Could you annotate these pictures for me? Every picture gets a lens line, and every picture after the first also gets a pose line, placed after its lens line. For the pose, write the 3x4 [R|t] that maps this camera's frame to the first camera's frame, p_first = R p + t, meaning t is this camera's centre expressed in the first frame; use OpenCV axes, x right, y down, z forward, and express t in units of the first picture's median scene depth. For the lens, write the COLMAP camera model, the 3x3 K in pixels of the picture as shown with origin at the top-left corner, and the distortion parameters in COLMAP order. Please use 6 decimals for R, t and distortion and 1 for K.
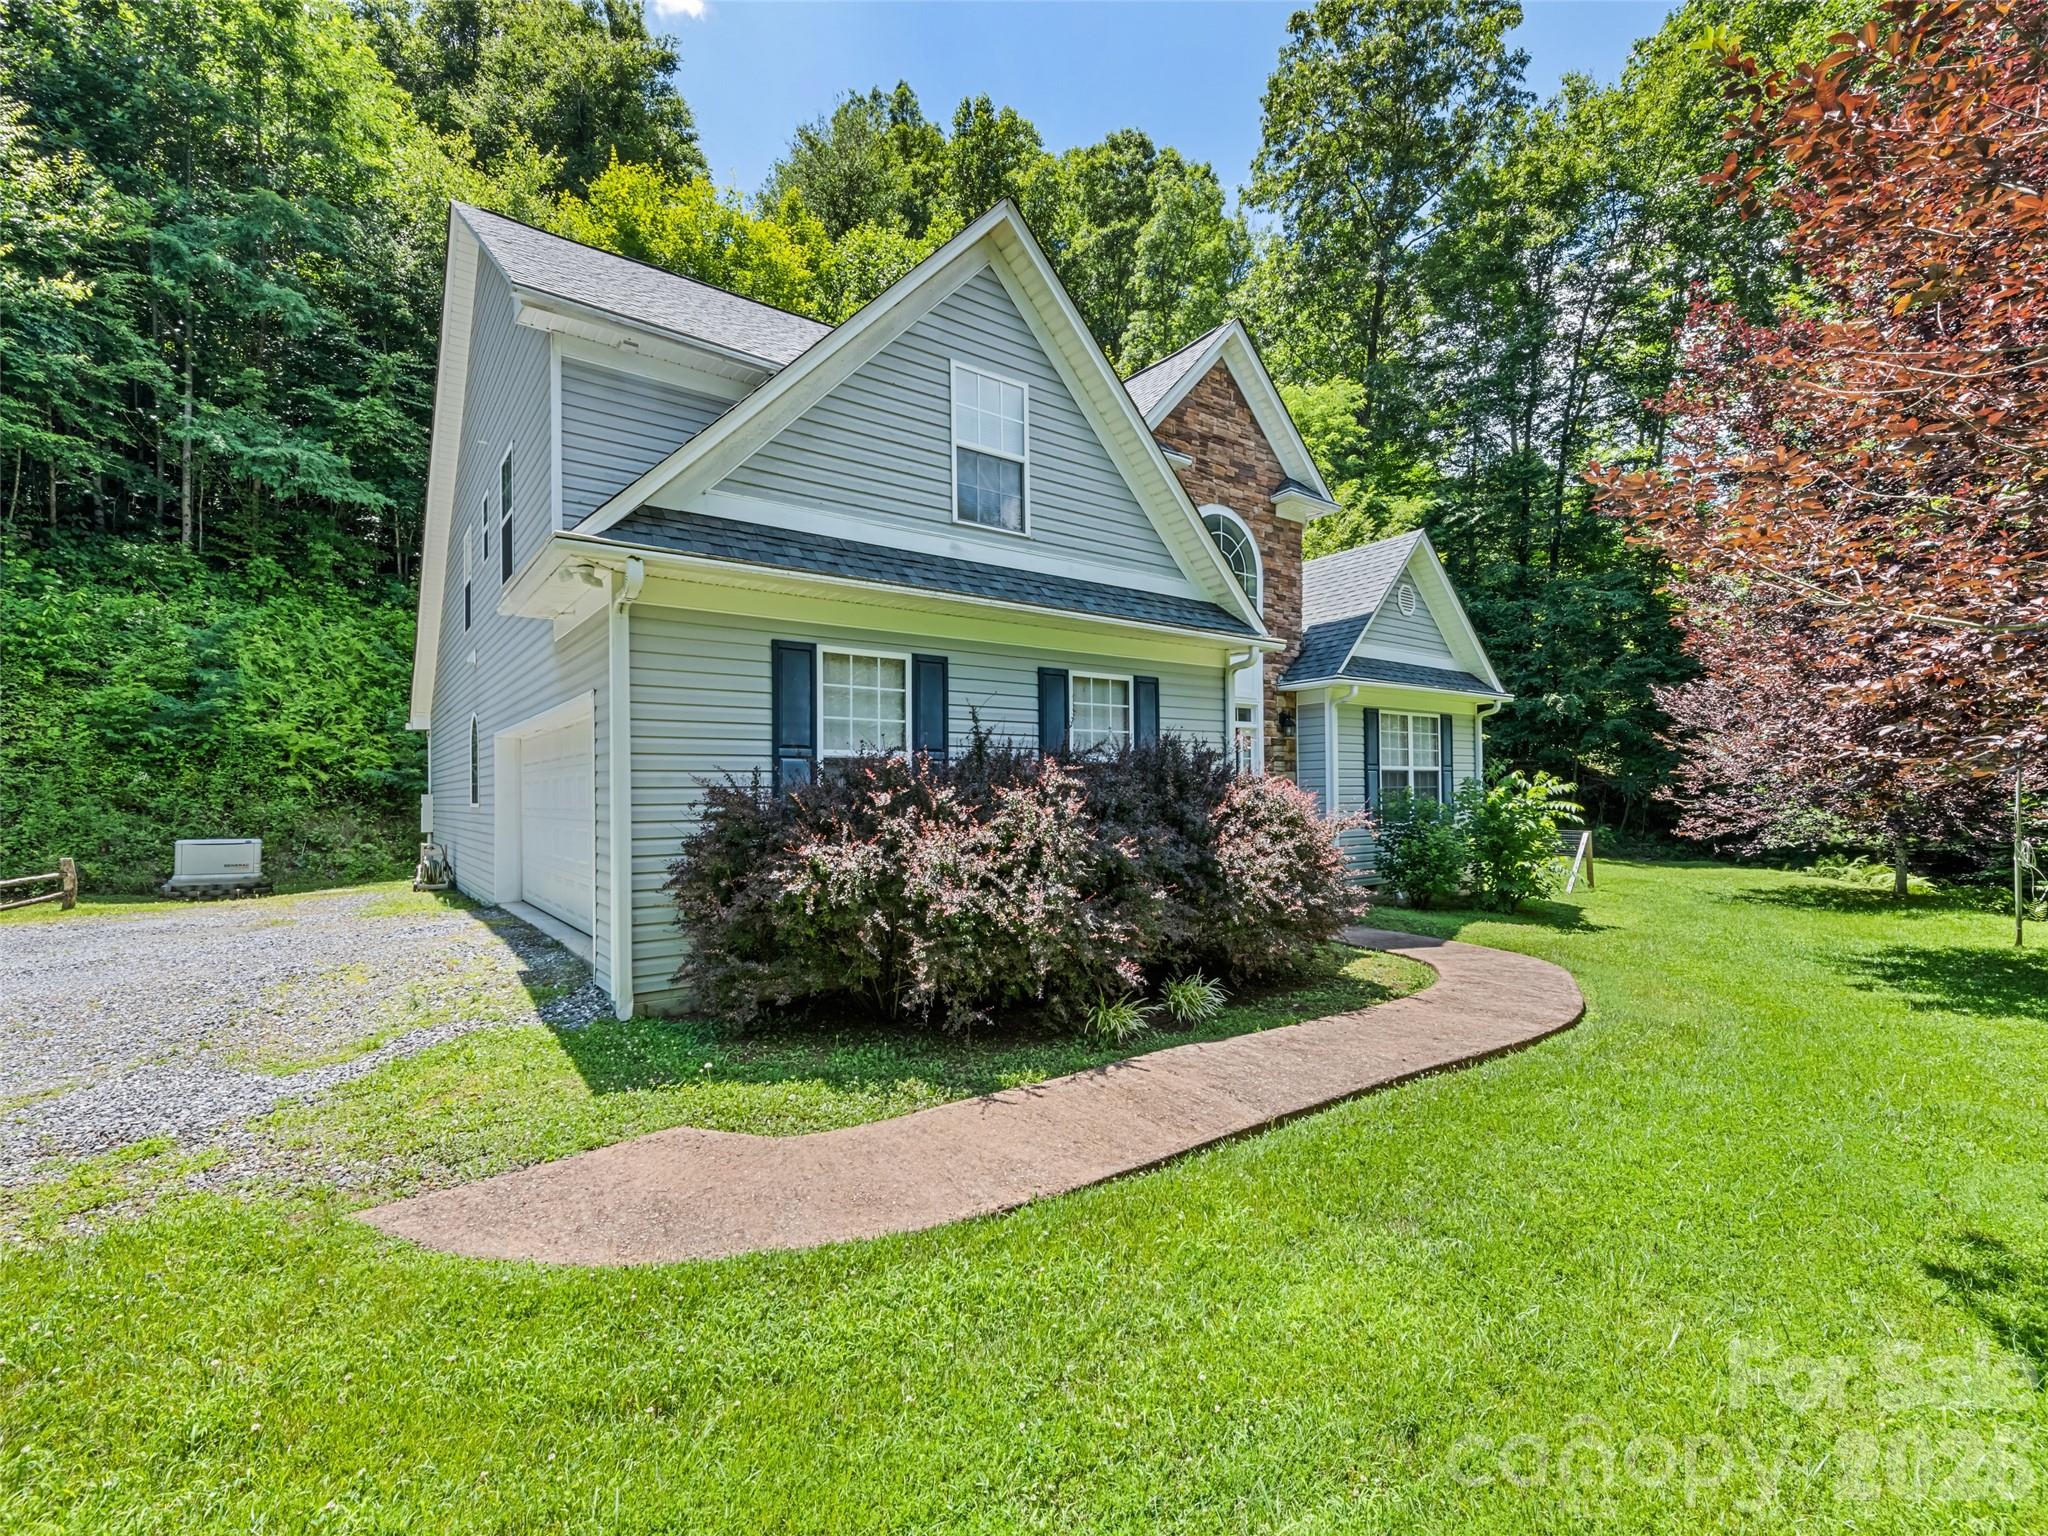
lens RADIAL K [[929.1, 0, 1027.2], [0, 929.1, 776.6], [0, 0, 1]] dist [0.001567, -0.000324]
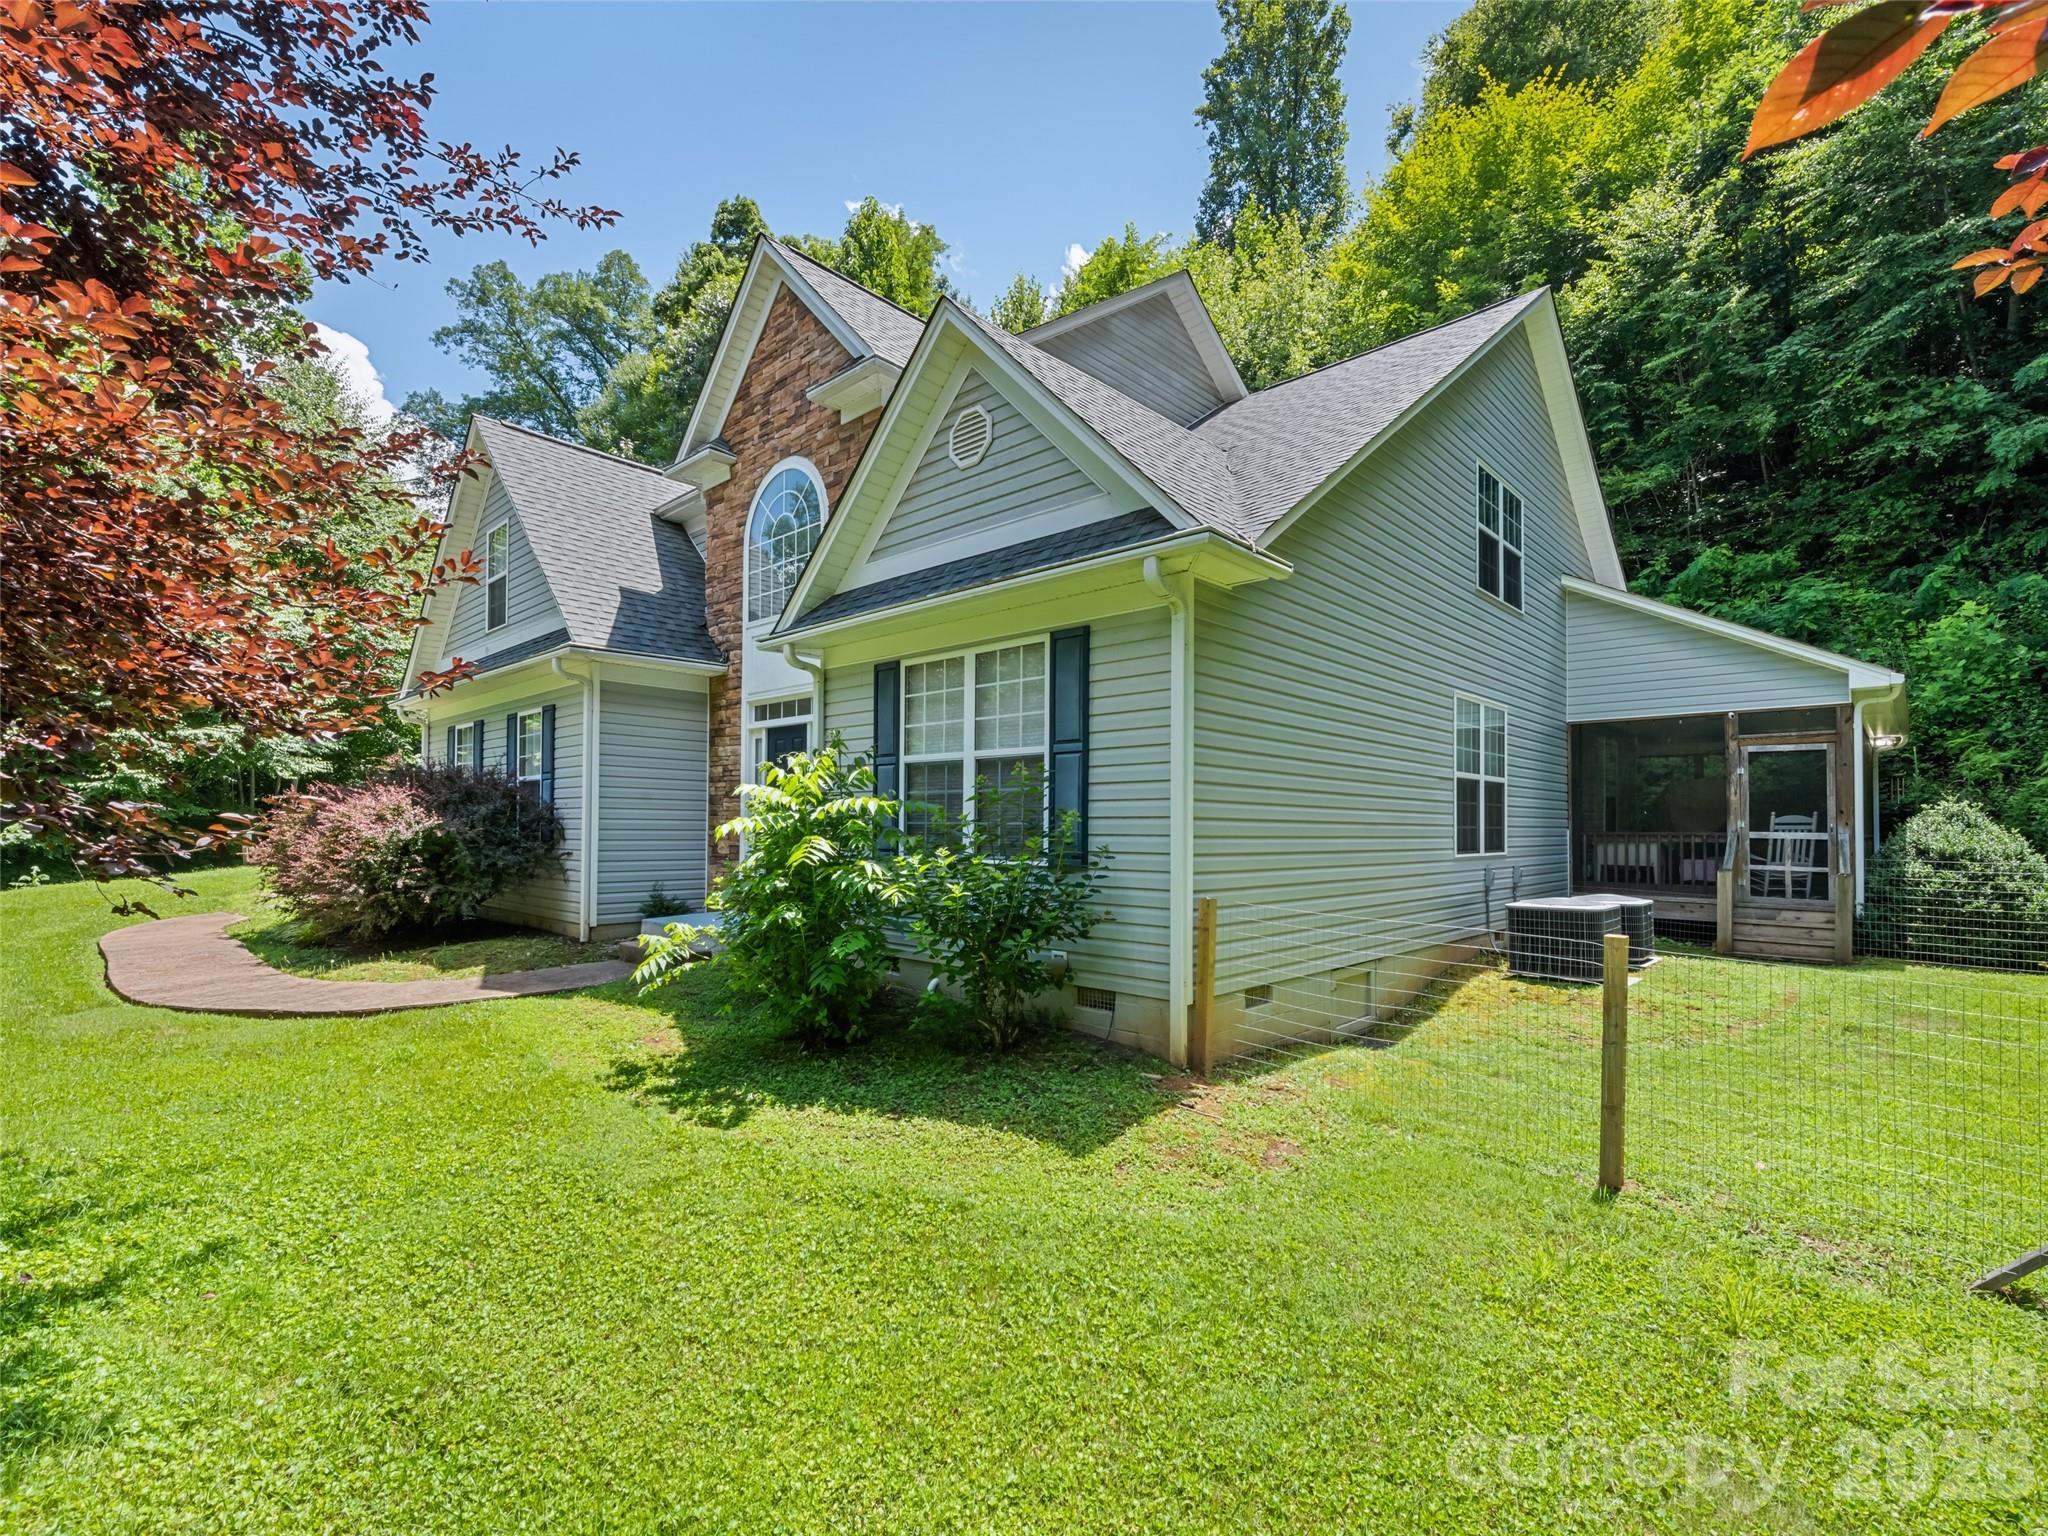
lens RADIAL K [[929.1, 0, 1010.3], [0, 929.1, 805.7], [0, 0, 1]] dist [0.001567, -0.000324]
pose [[0.160000, -0.007743, -0.987087, 1.066621], [0.011122, 0.999920, -0.006041, 0.026285], [0.987054, -0.010012, 0.160073, 1.068715]]
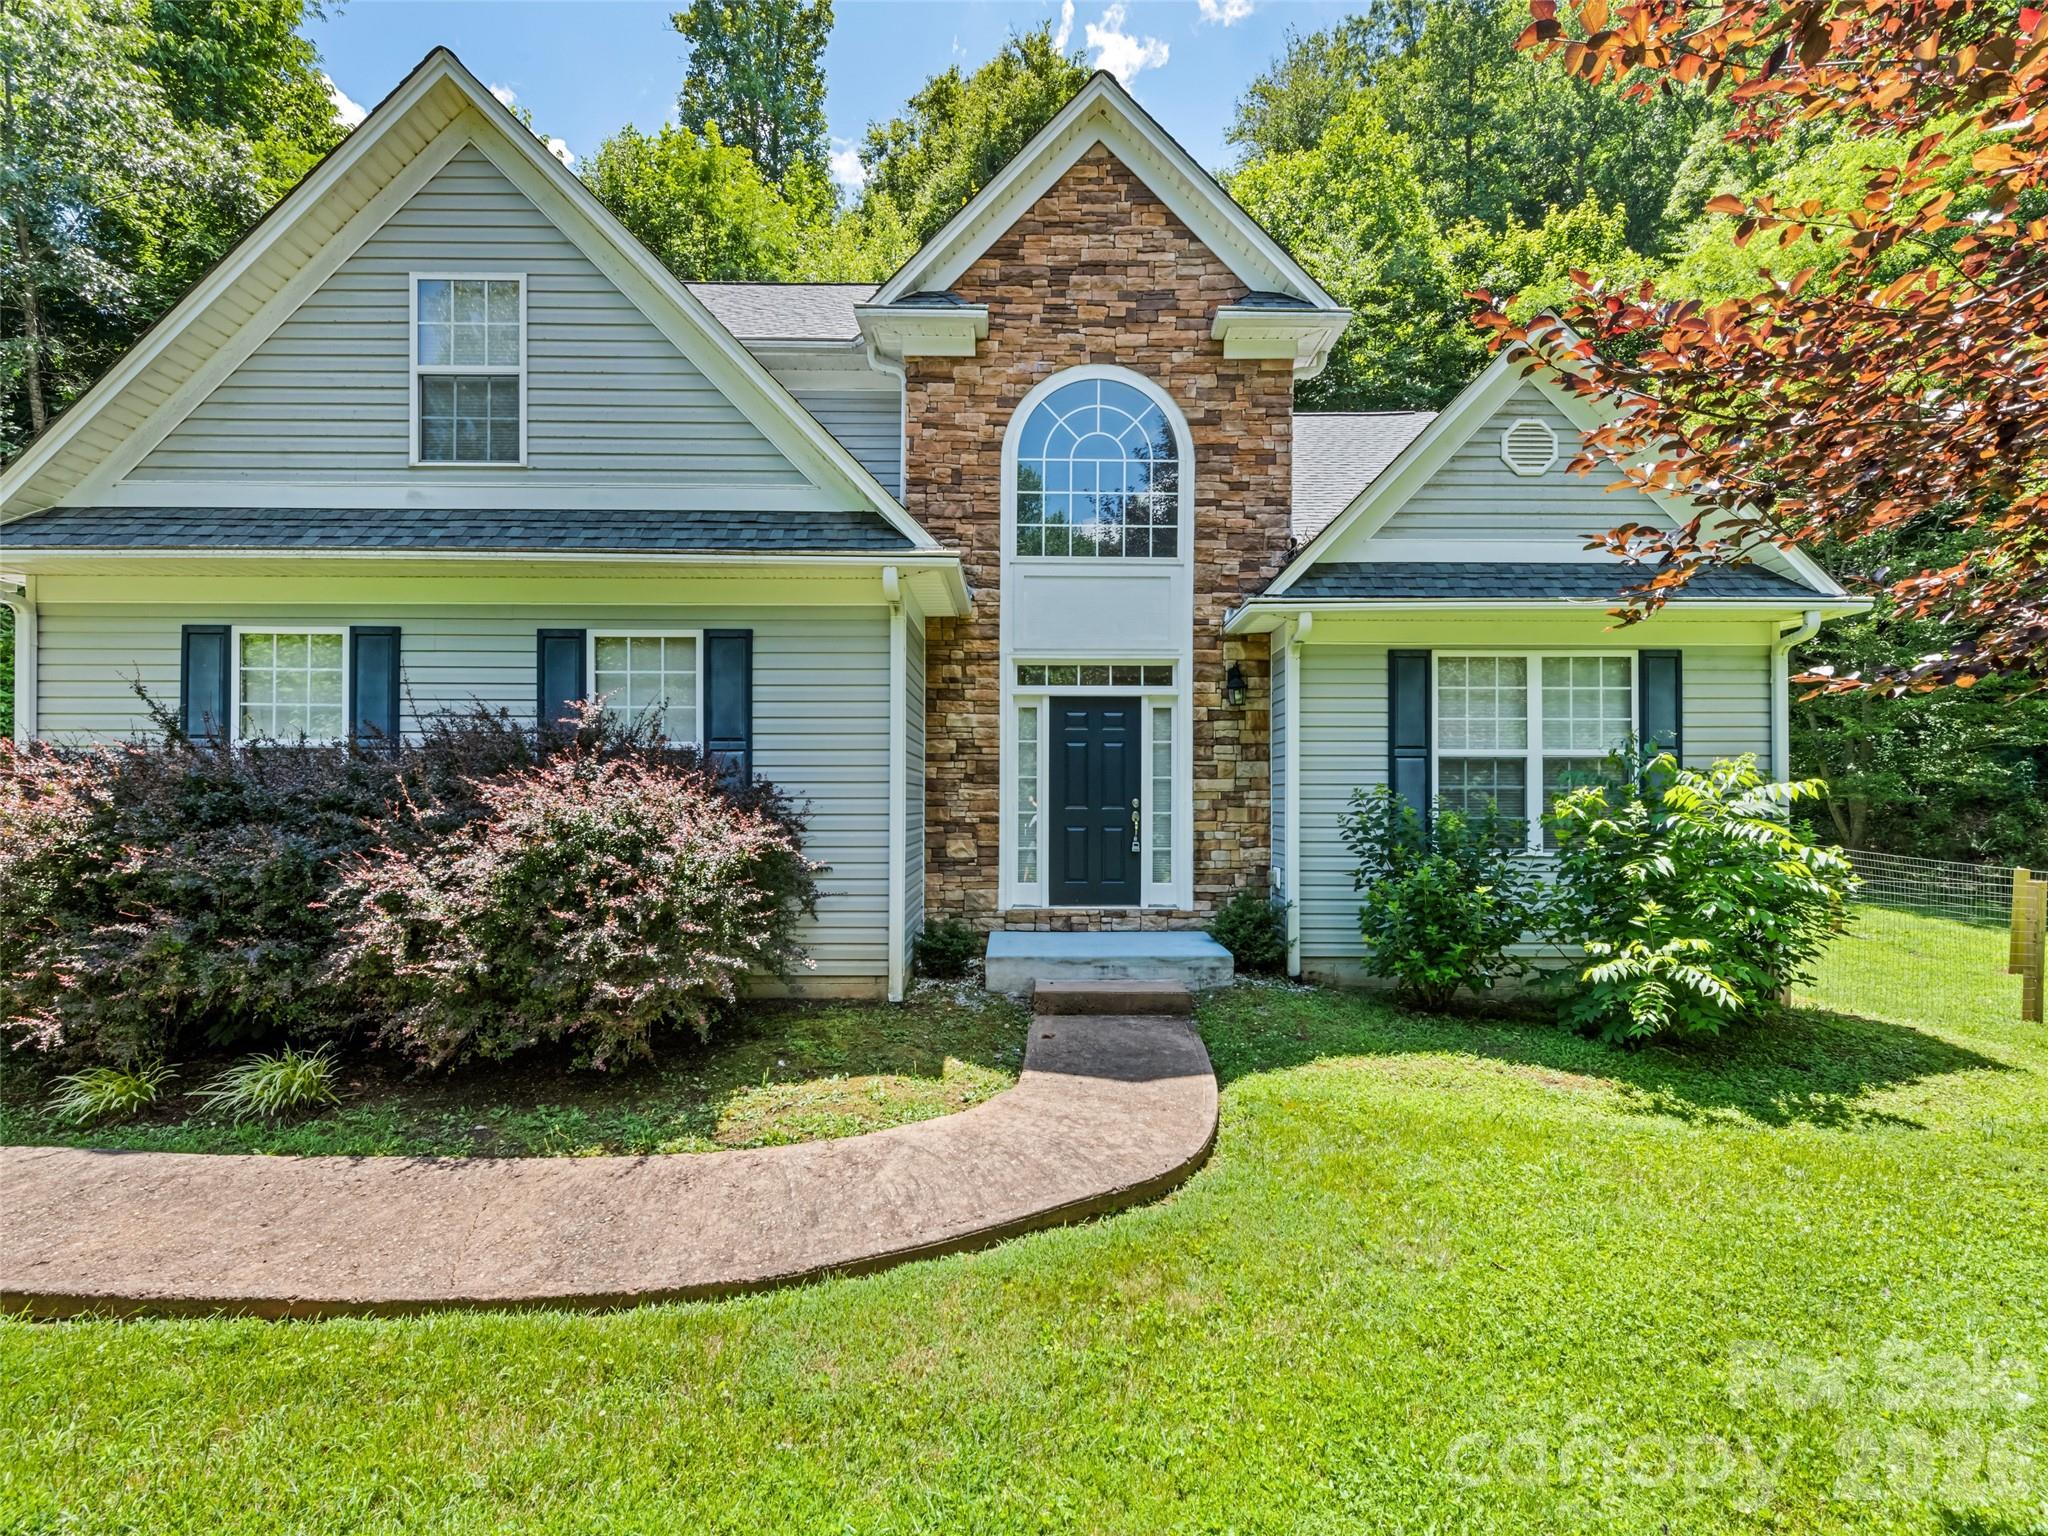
lens RADIAL K [[929.1, 0, 1023.3], [0, 929.1, 788.4], [0, 0, 1]] dist [0.001567, -0.000324]
pose [[0.797485, 0.005799, -0.603310, 0.574443], [-0.000079, 0.999955, 0.009508, 0.007369], [0.603338, -0.007535, 0.797450, 0.432826]]
